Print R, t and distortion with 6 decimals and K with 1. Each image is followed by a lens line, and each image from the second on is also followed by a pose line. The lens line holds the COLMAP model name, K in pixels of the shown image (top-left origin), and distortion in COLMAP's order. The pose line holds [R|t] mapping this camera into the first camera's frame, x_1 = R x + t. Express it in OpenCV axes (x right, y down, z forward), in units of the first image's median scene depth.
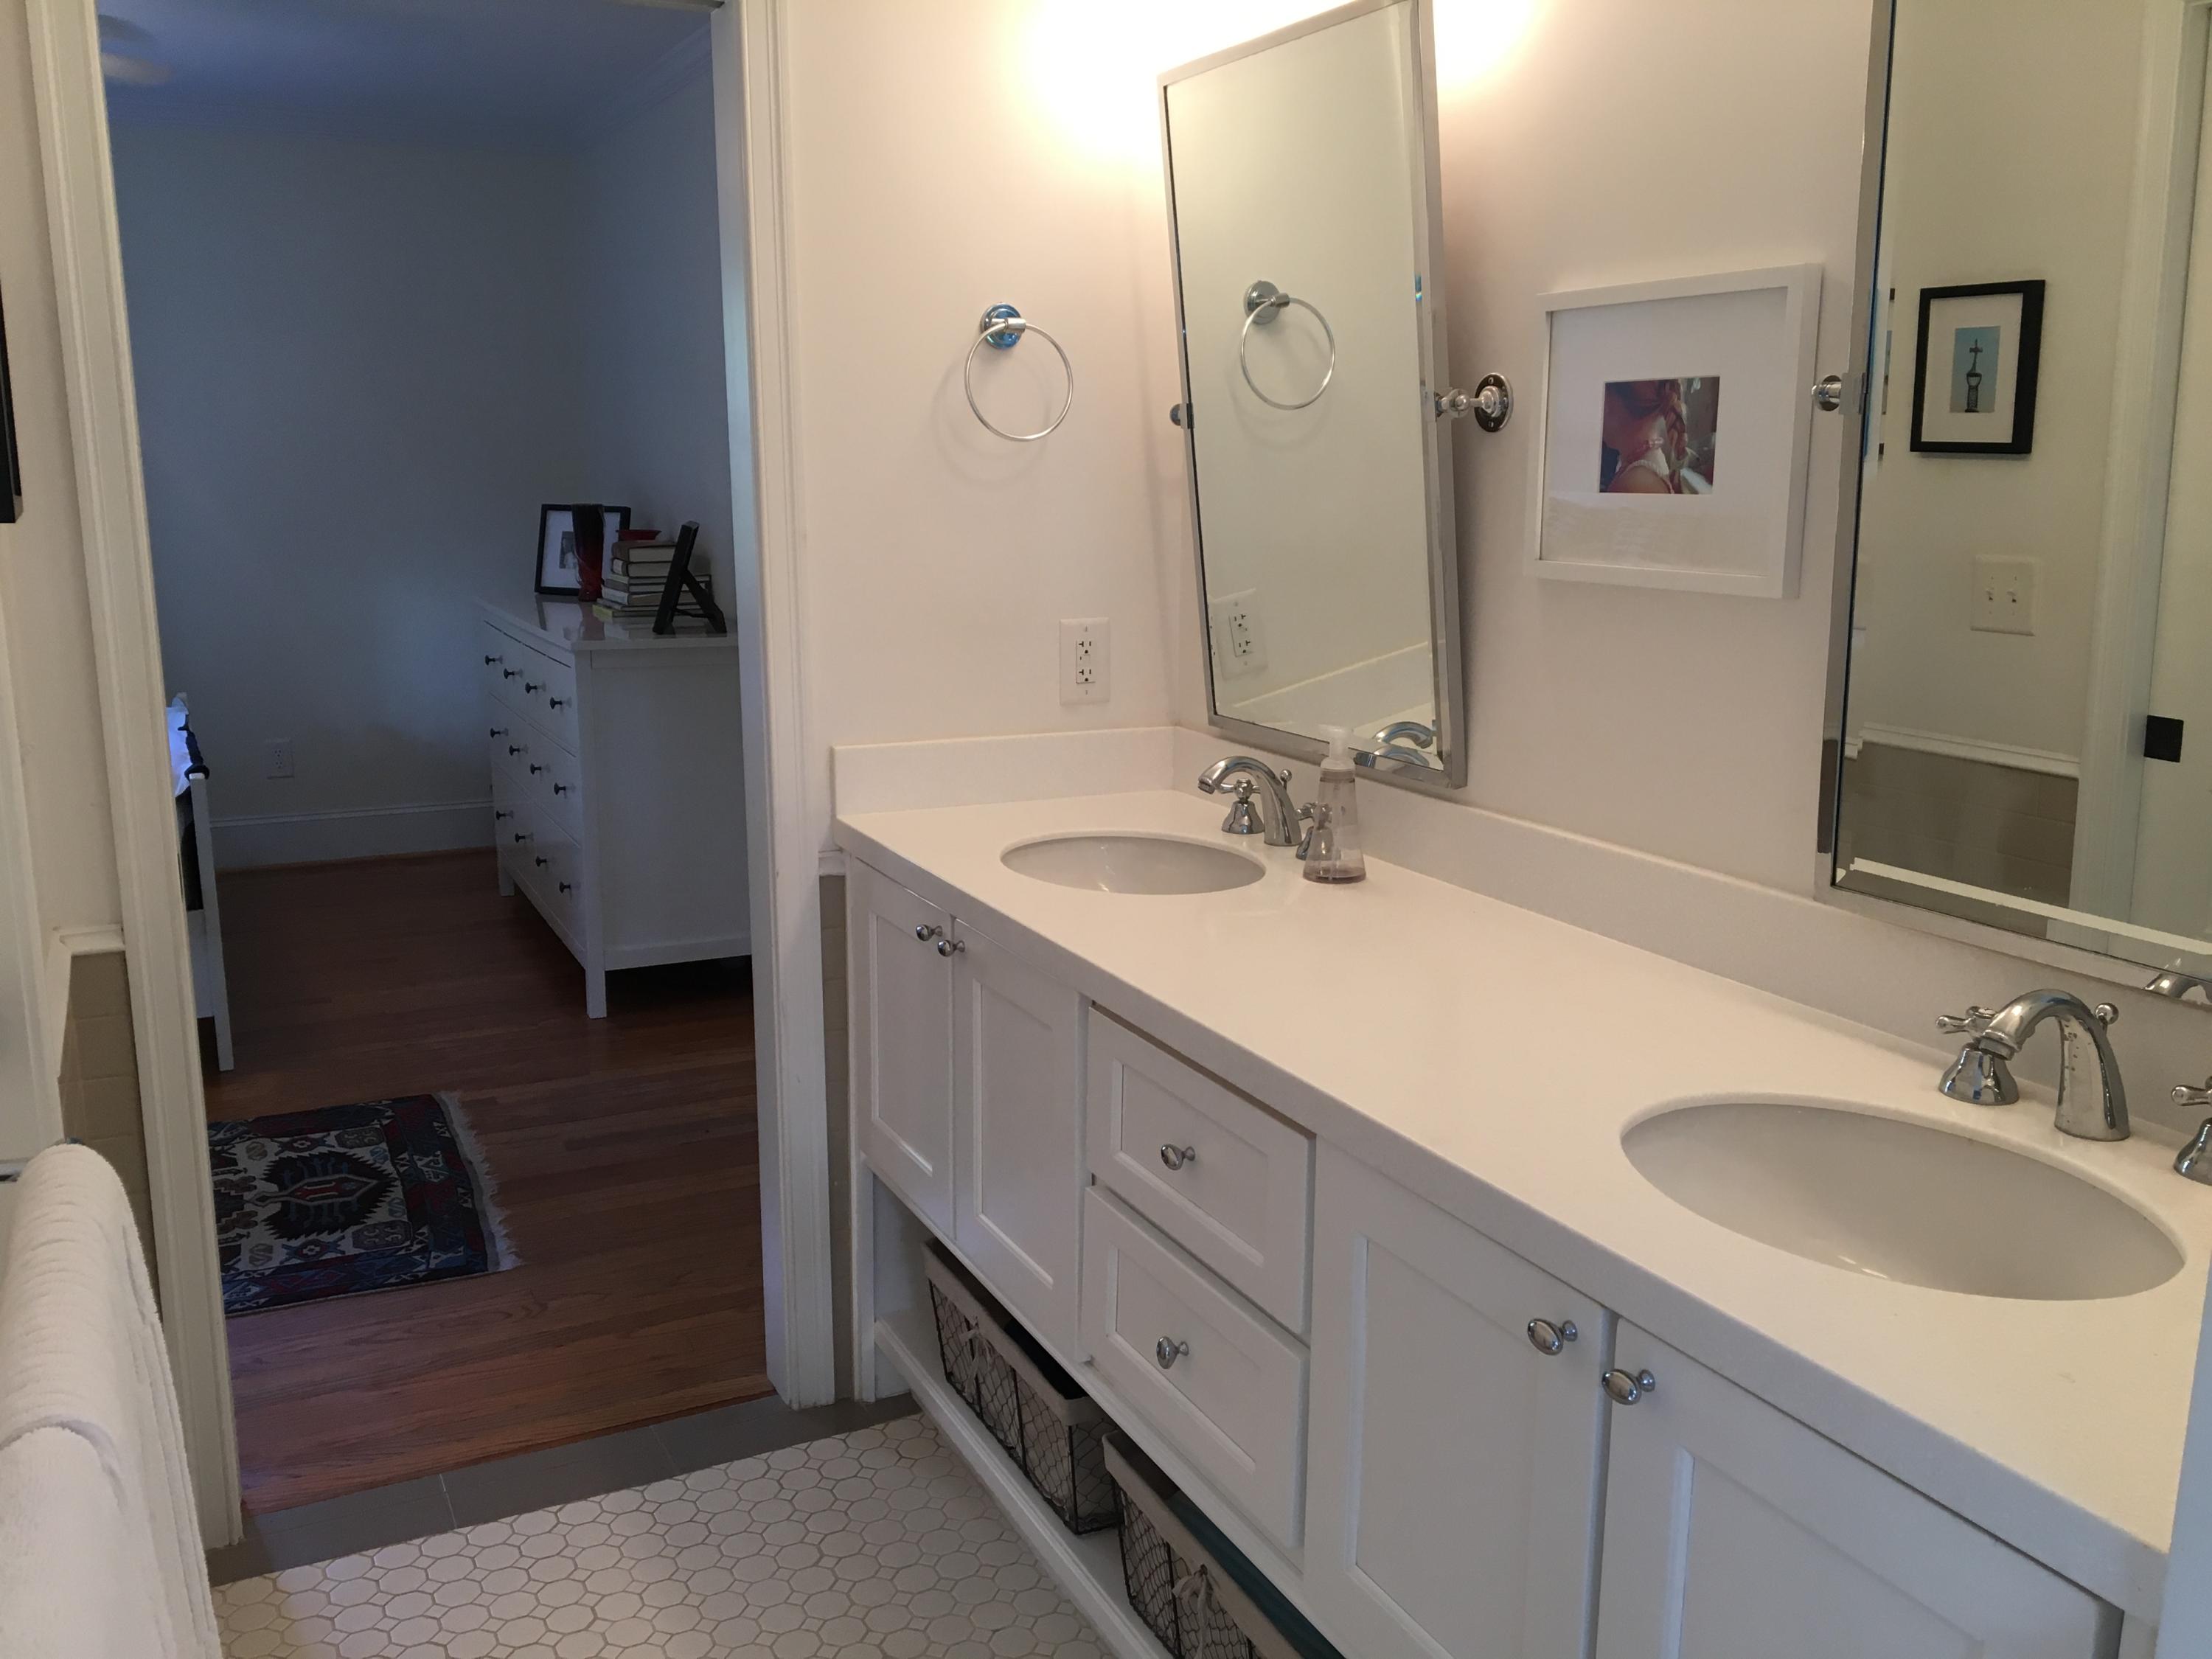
lens RADIAL K [[1874.7, 0, 1107.0], [0, 1874.7, 821.4], [0, 0, 1]] dist [-0.000664, -0.013231]
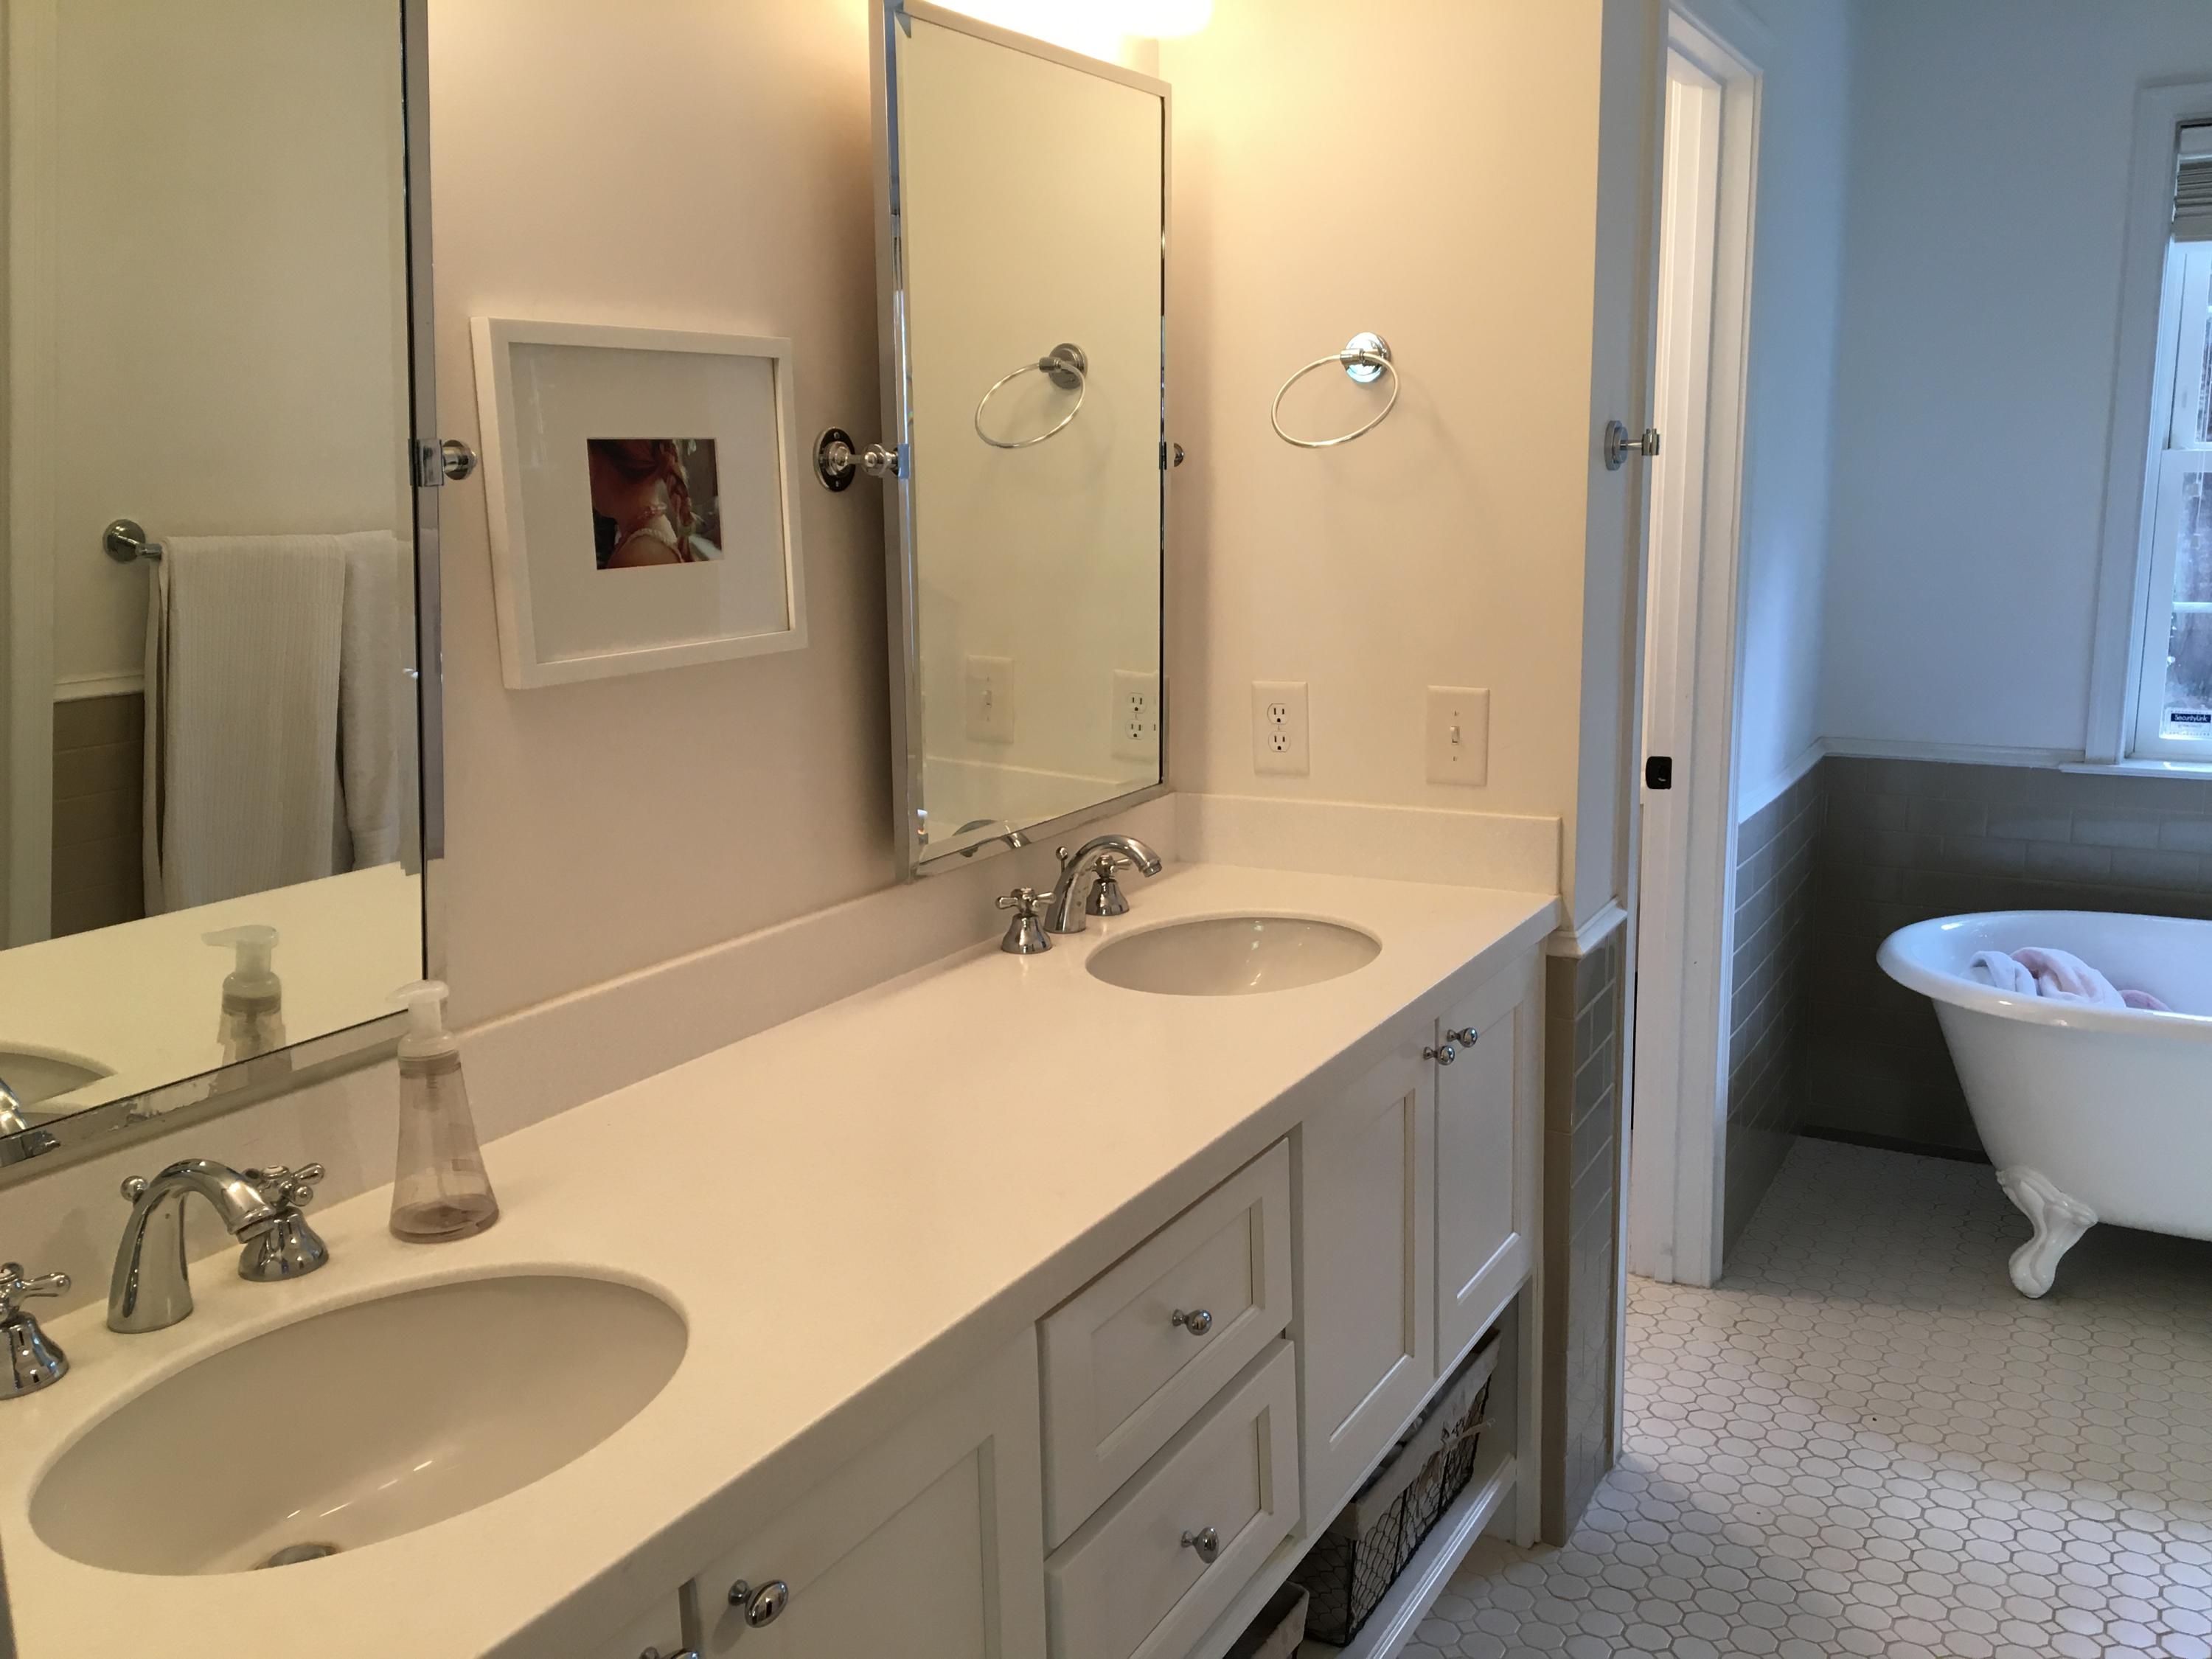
lens RADIAL K [[1874.7, 0, 1106.6], [0, 1874.7, 835.2], [0, 0, 1]] dist [-0.000664, -0.013231]
pose [[-0.567521, -0.150361, 0.809513, -0.590316], [0.173103, 0.939420, 0.295847, -0.287257], [-0.804956, 0.308029, -0.507113, 1.347528]]
